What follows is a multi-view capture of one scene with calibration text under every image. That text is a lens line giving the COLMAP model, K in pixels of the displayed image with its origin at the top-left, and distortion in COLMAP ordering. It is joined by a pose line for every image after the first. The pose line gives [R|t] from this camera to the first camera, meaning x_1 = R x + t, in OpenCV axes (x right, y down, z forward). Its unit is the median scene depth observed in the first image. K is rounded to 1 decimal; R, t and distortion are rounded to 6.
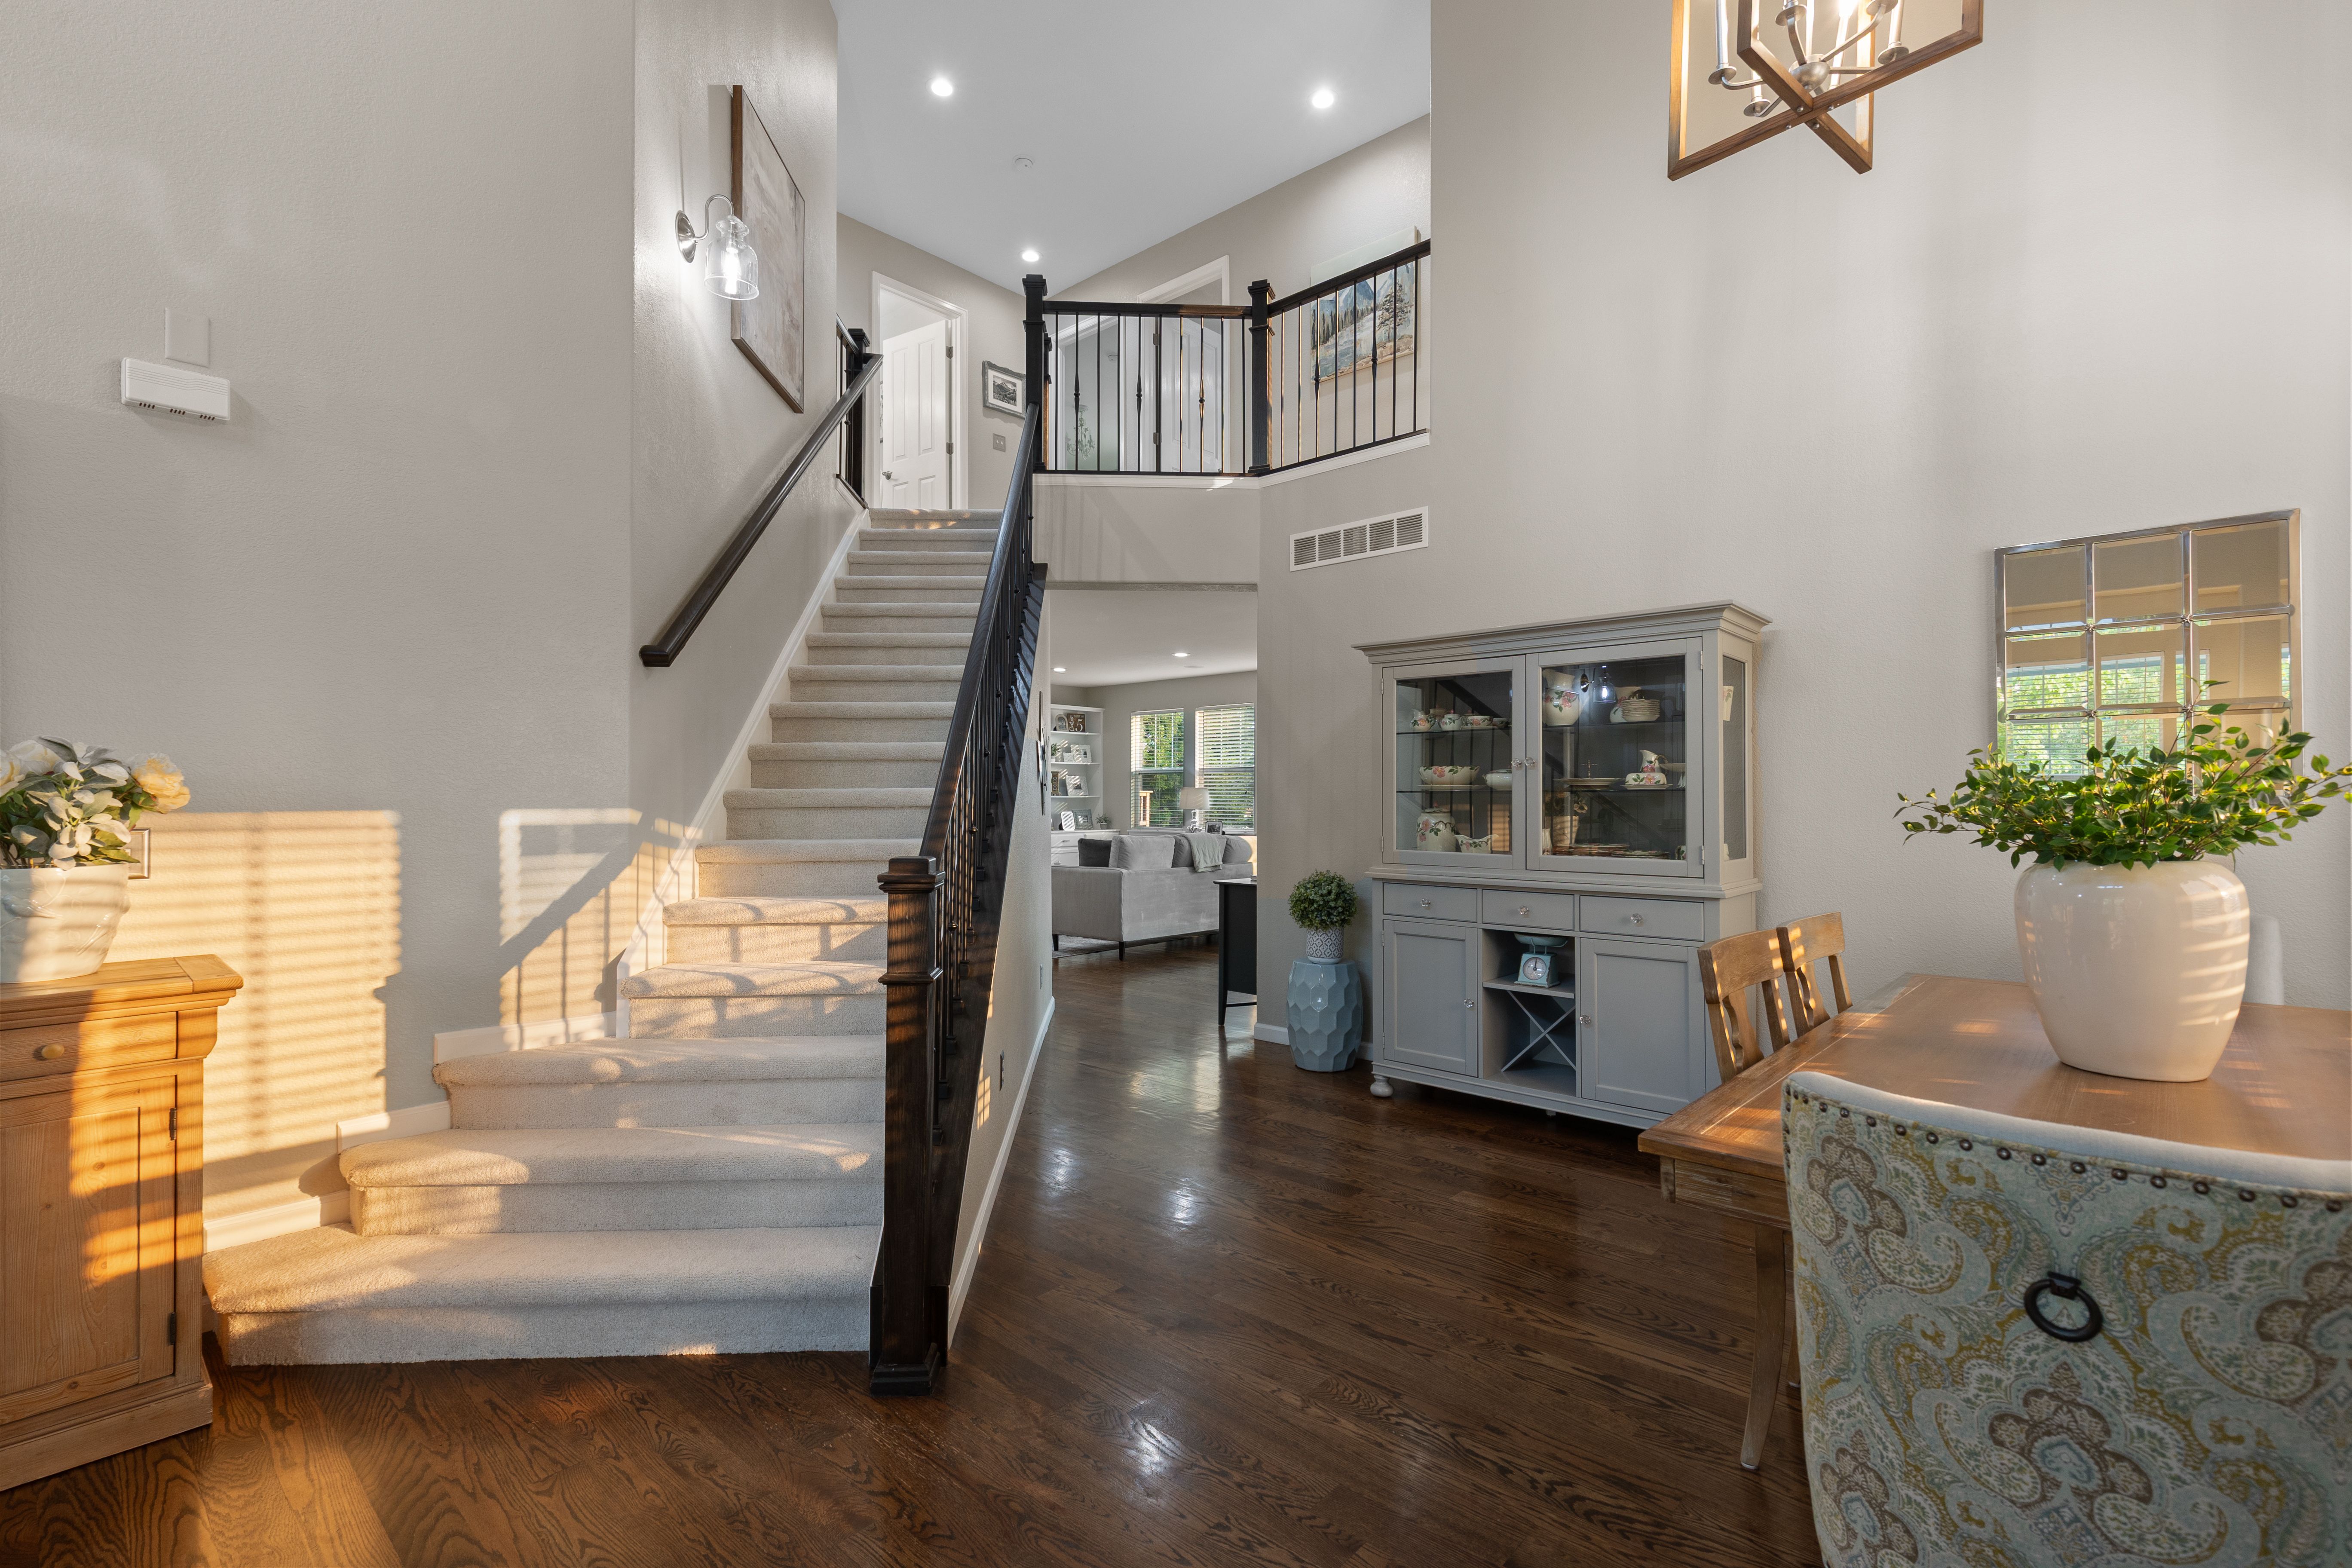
lens RADIAL K [[1064.0, 0, 1169.0], [0, 1064.0, 795.2], [0, 0, 1]] dist [-0.000639, -0.000439]
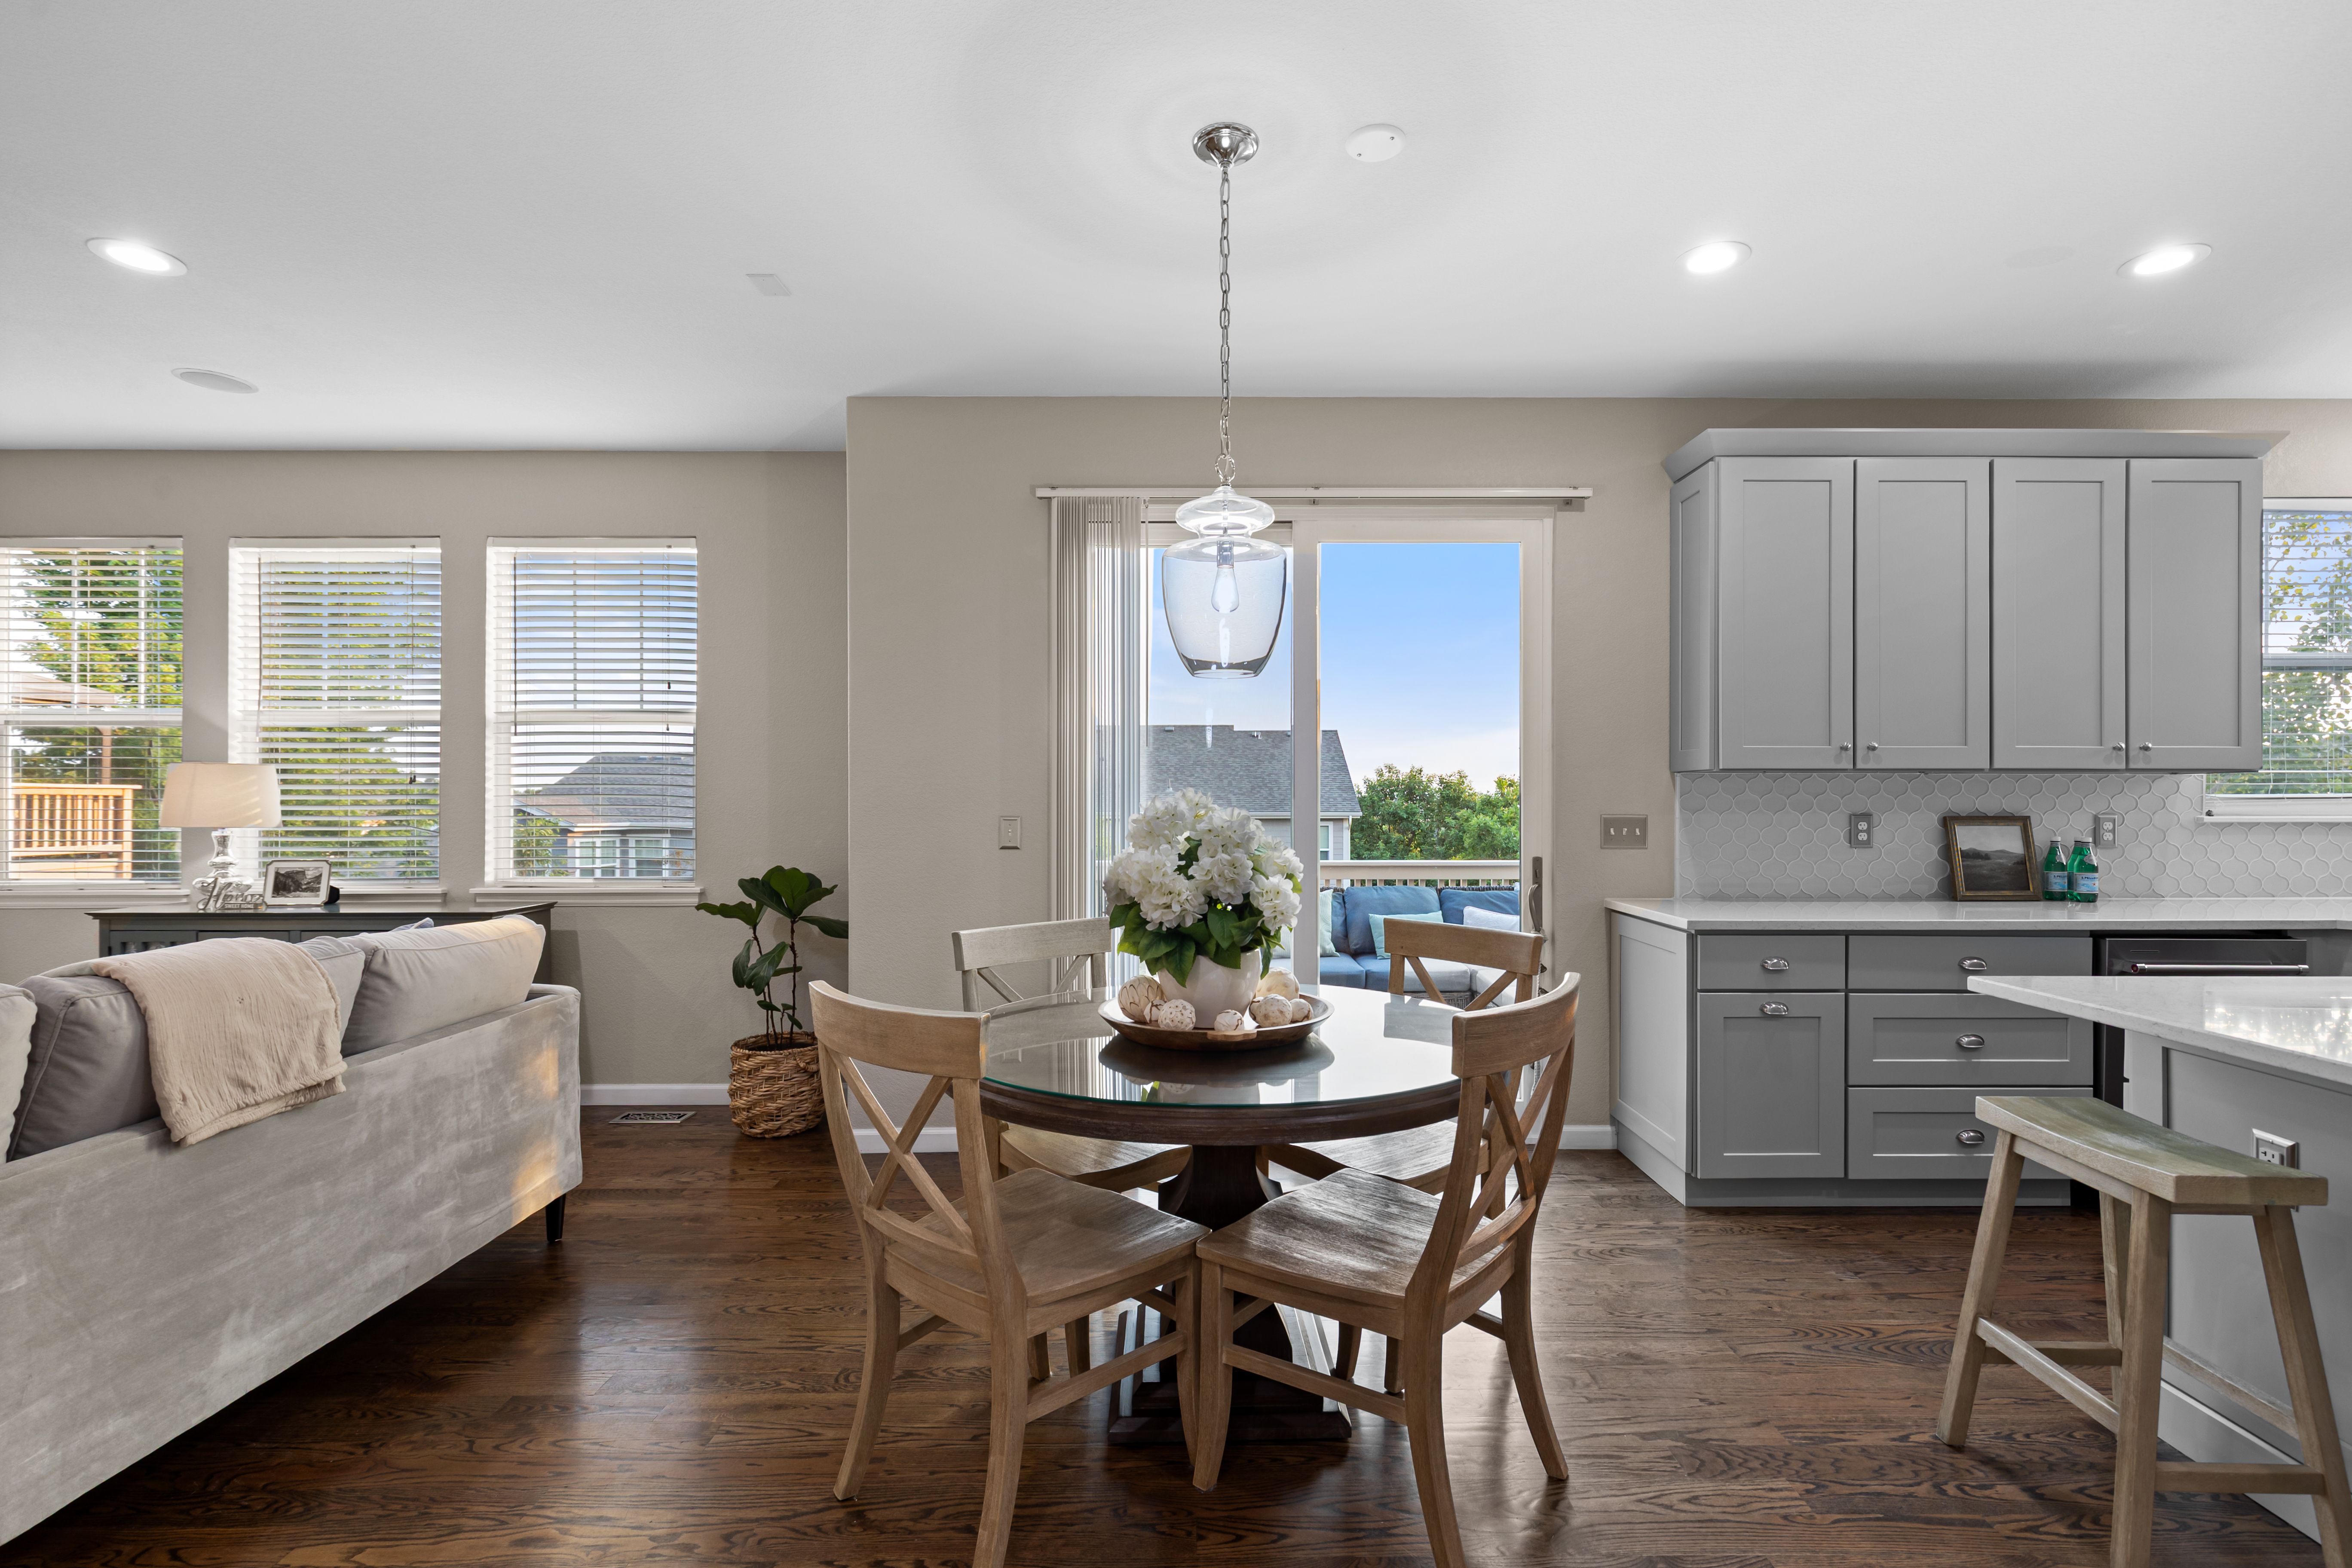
lens RADIAL K [[1064.0, 0, 1169.0], [0, 1064.0, 795.2], [0, 0, 1]] dist [-0.000639, -0.000439]
pose [[0.742644, 0.005079, 0.669667, 0.022938], [-0.002464, 0.999985, -0.004852, 0.005295], [-0.669681, 0.001953, 0.742646, 0.573358]]
